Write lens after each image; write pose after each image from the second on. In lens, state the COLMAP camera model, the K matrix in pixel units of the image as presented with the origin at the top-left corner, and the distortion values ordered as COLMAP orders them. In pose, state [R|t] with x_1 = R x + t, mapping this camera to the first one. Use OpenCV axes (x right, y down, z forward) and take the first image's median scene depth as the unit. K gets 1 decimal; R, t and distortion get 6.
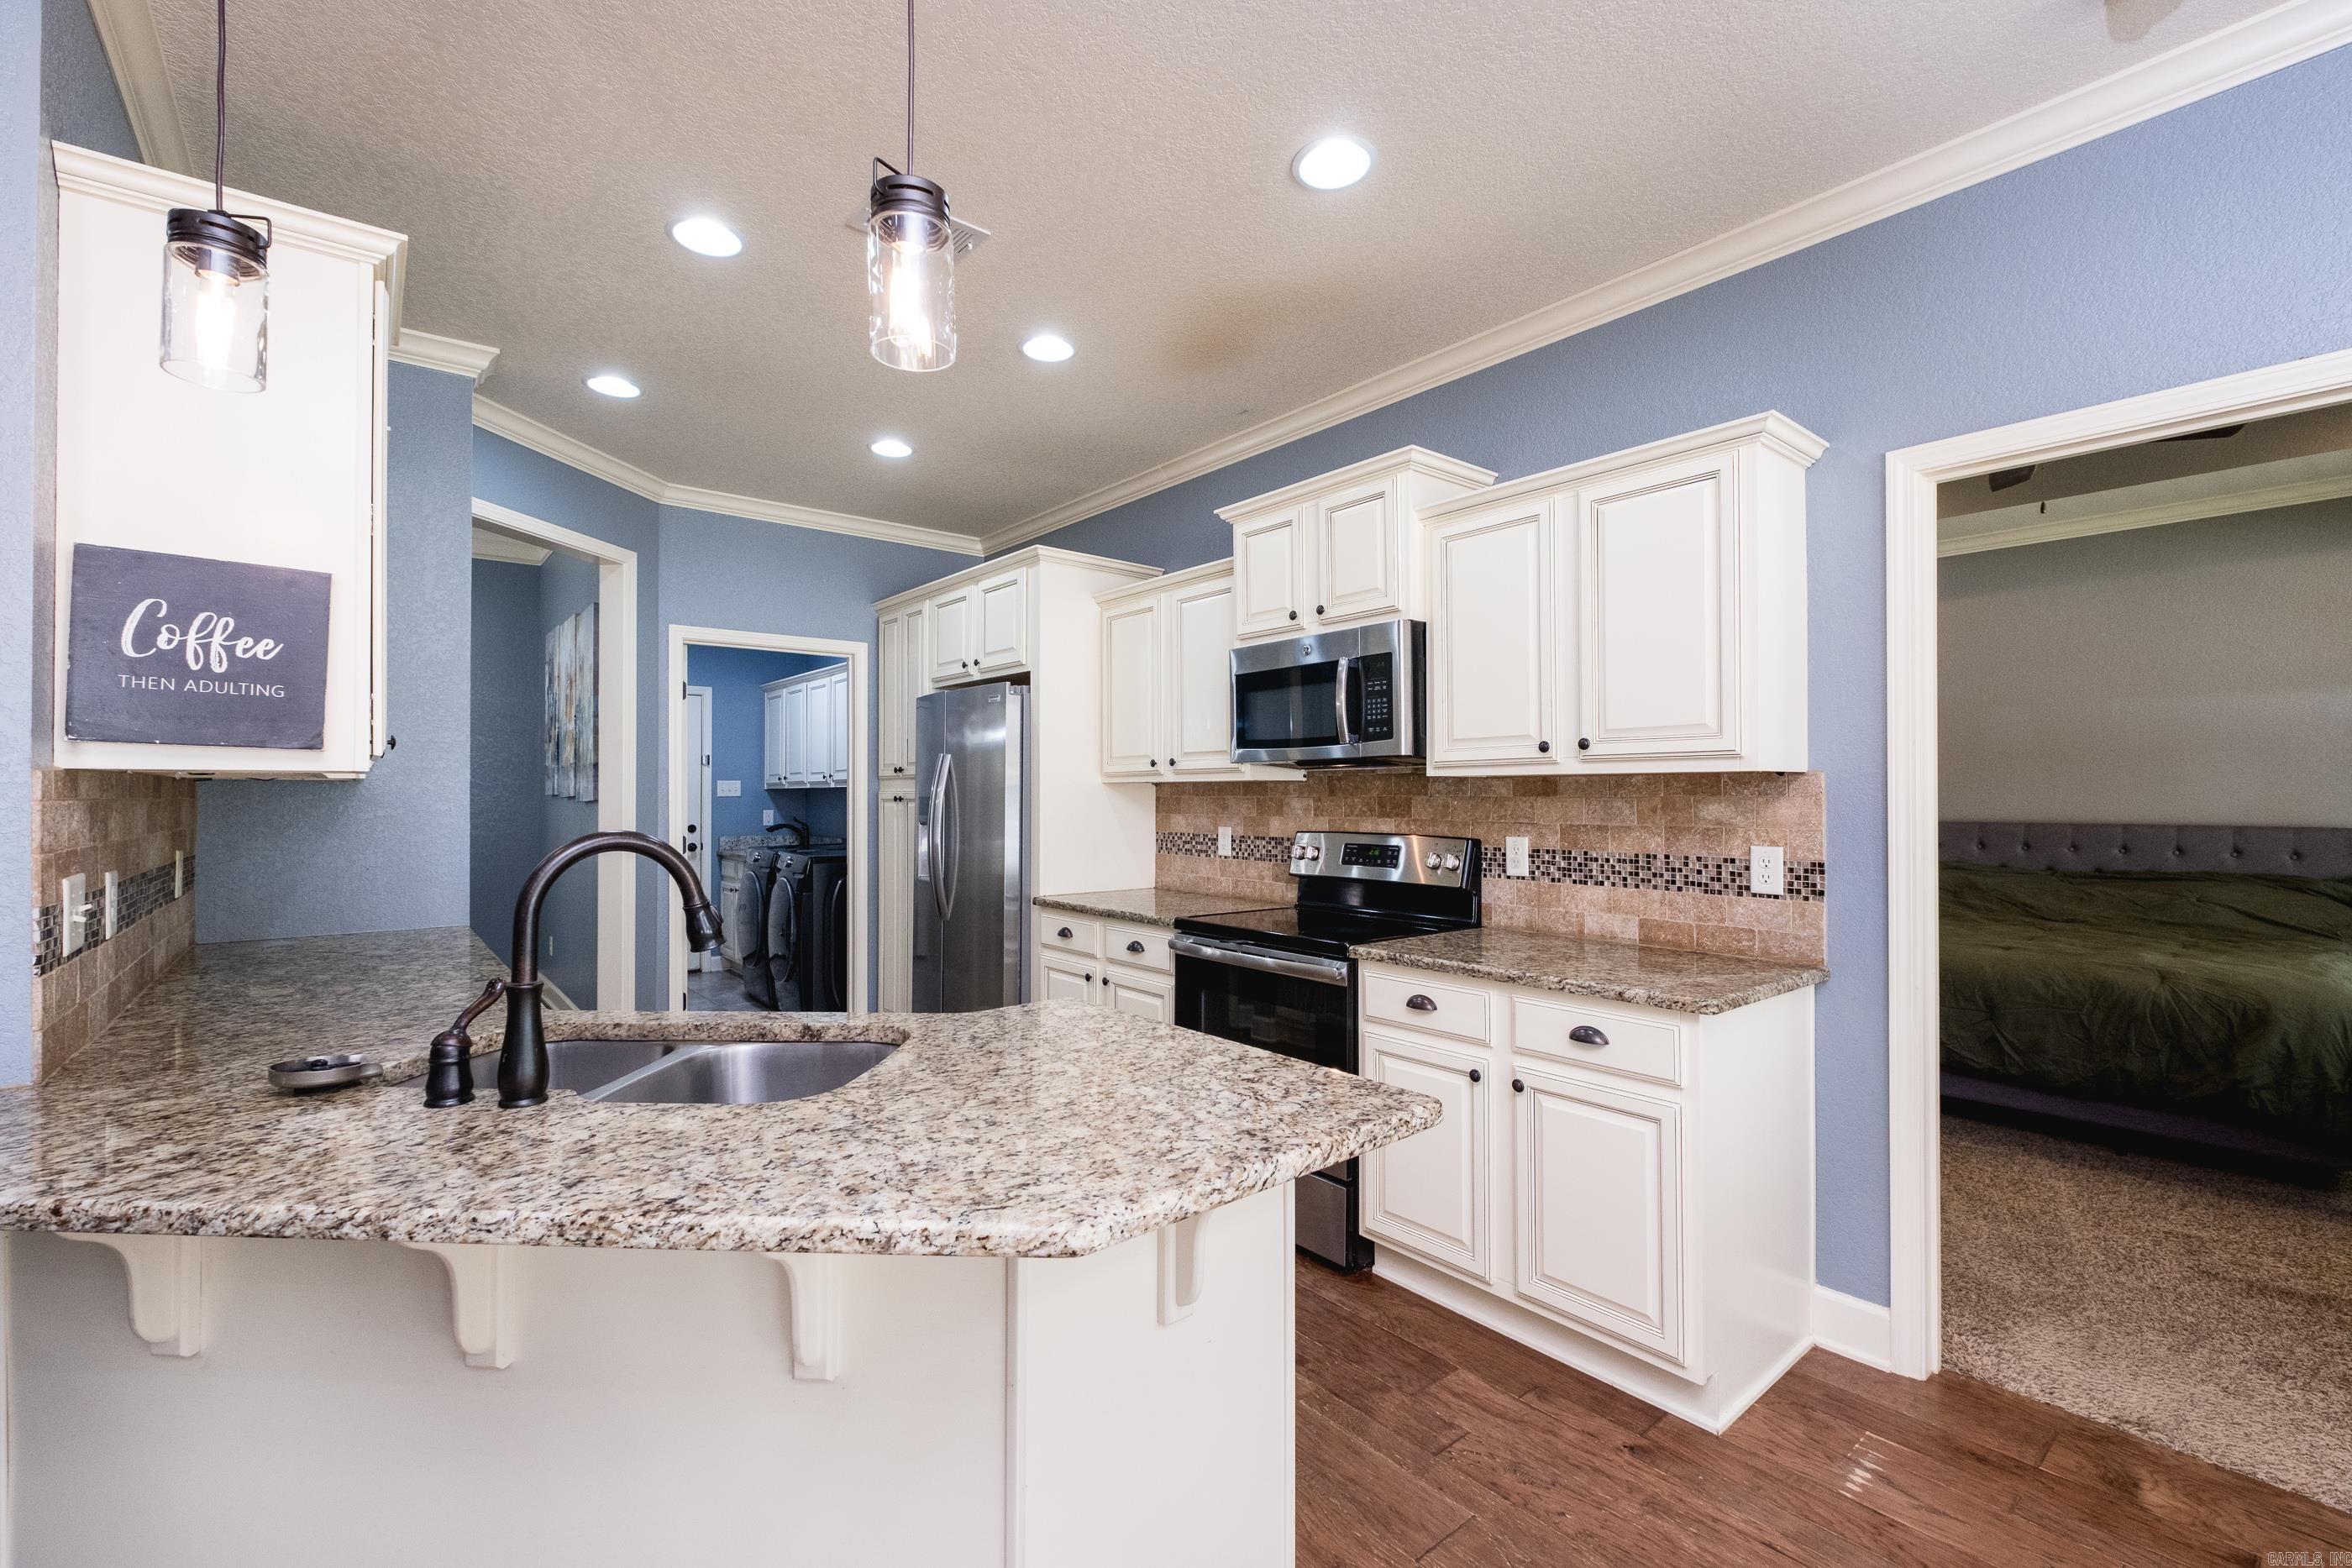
lens RADIAL K [[991.5, 0, 1164.6], [0, 991.5, 781.7], [0, 0, 1]] dist [0.000404, -0.000189]
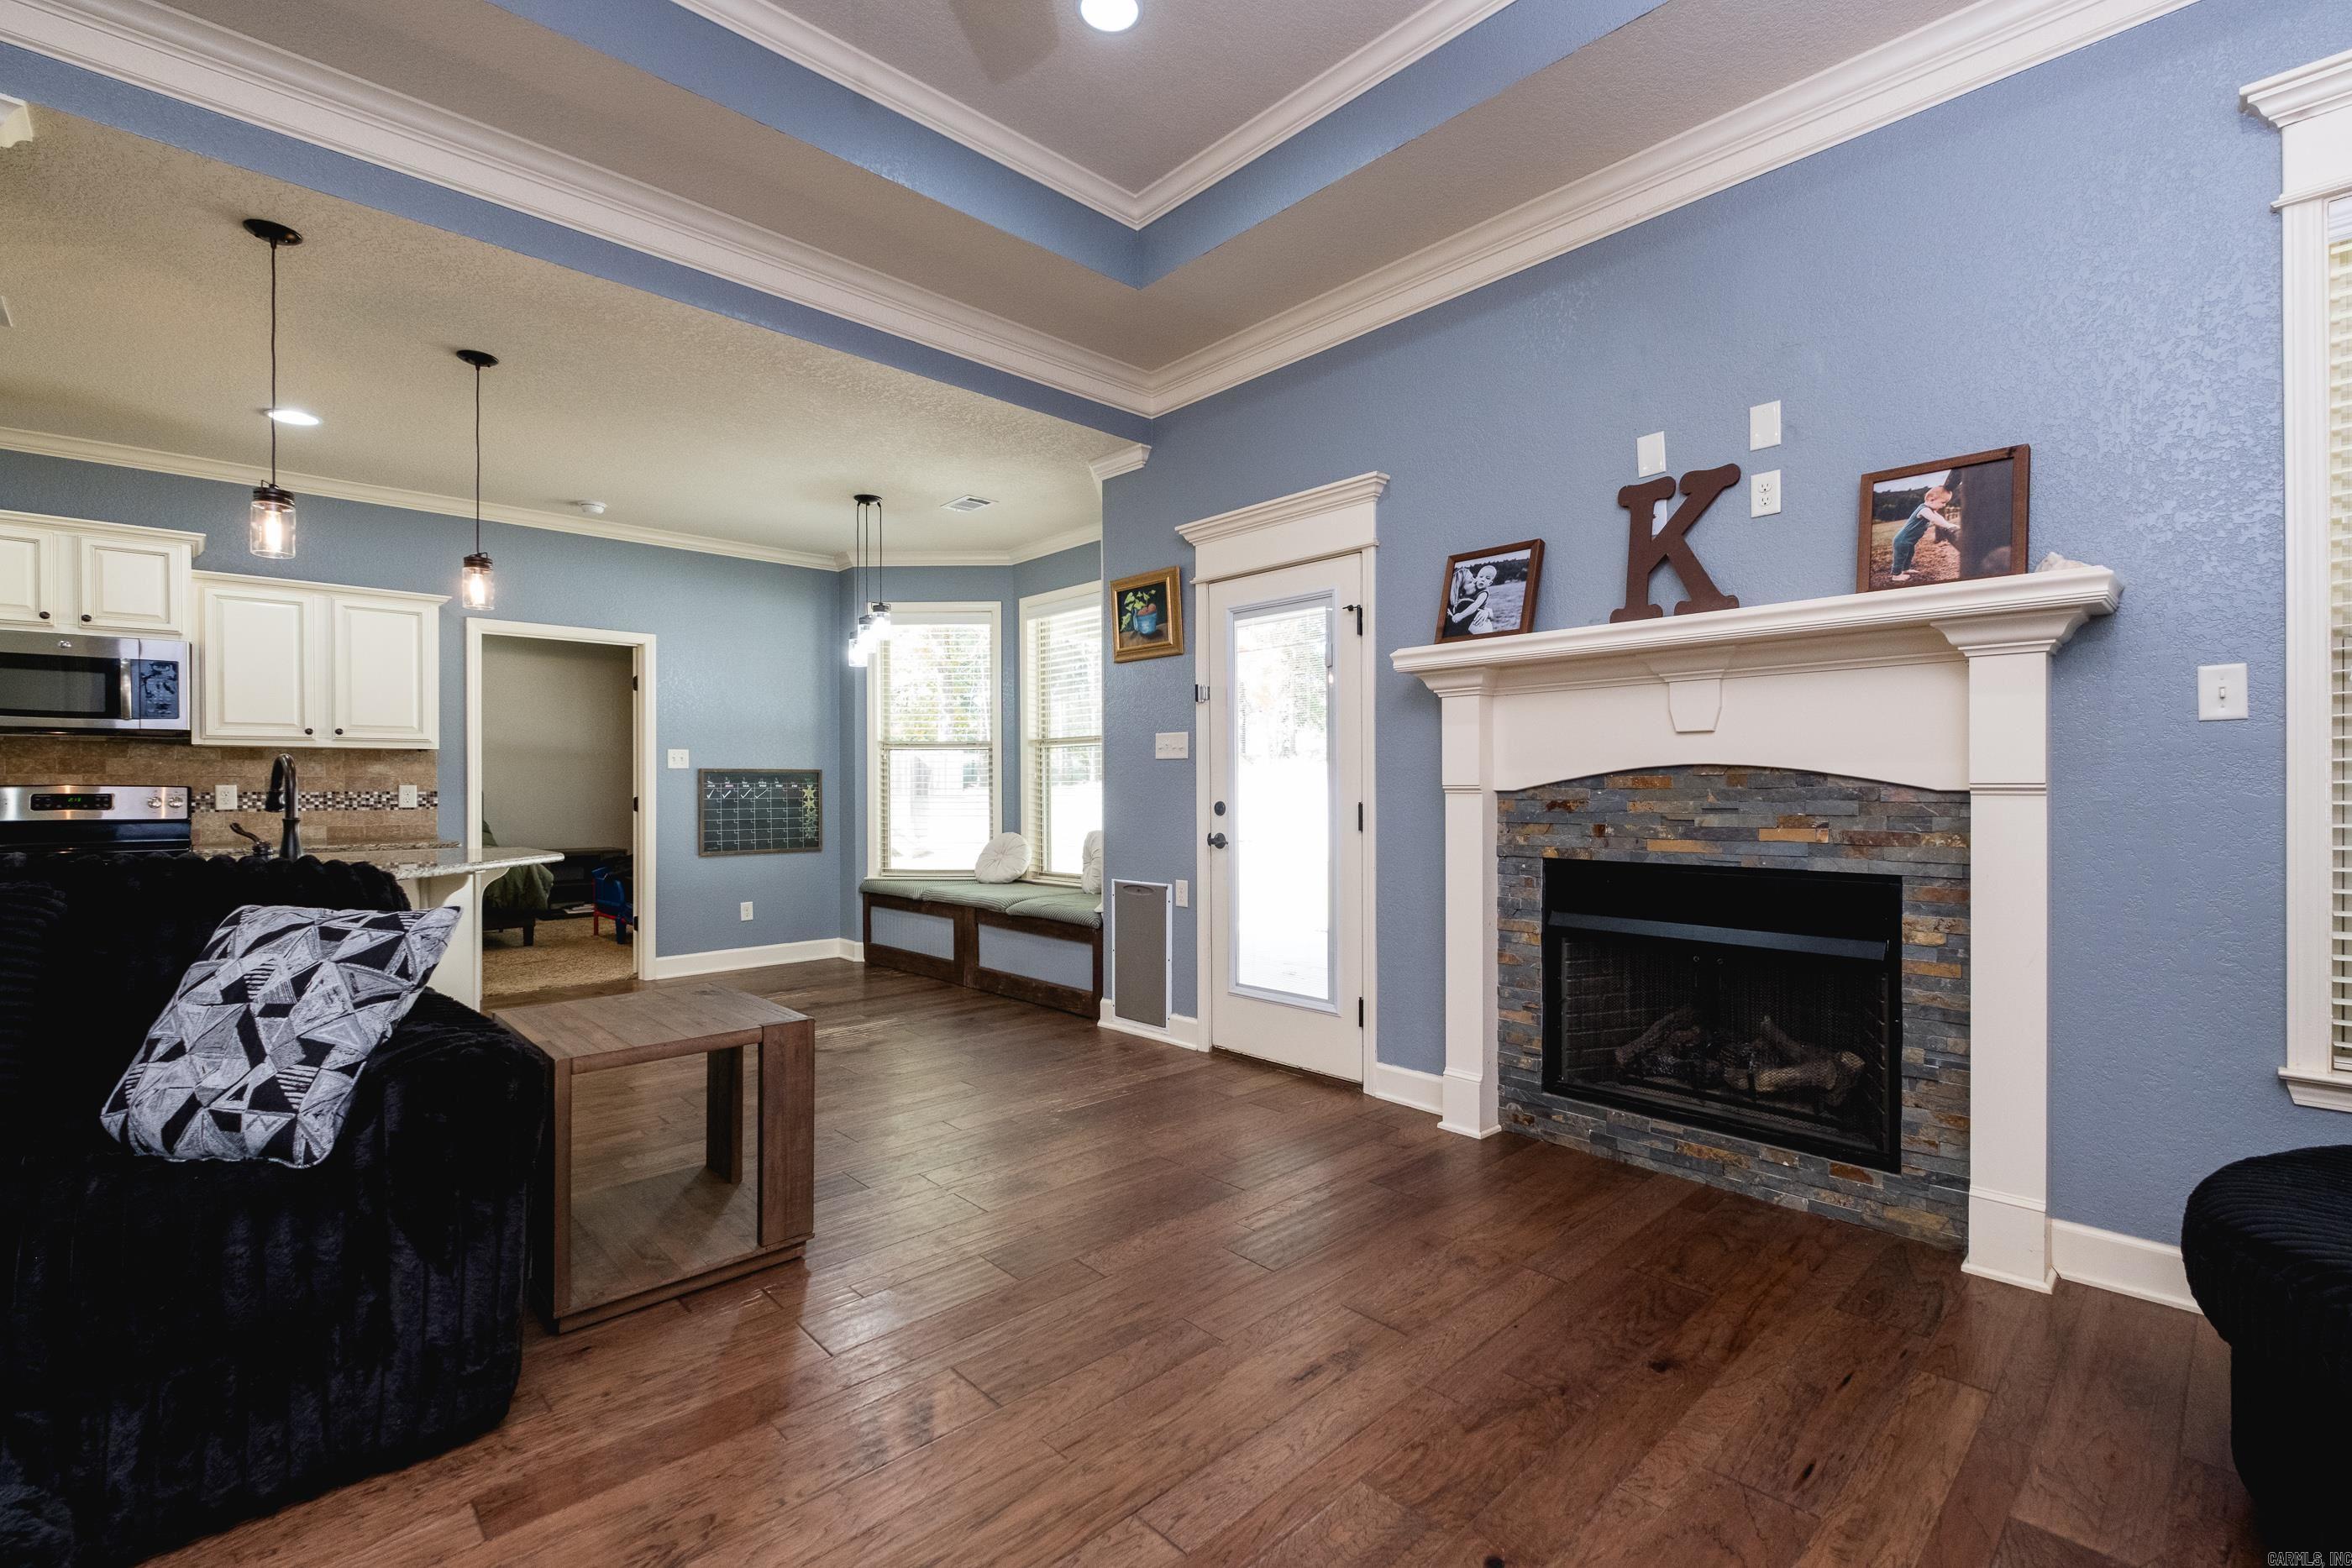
lens RADIAL K [[1016.8, 0, 1215.1], [0, 1016.8, 782.0], [0, 0, 1]] dist [0.001322, -0.000130]
pose [[-0.090307, 0.000423, 0.995914, -1.545418], [-0.012304, 0.999923, -0.001540, 0.037938], [-0.995838, -0.012393, -0.090295, -0.463586]]
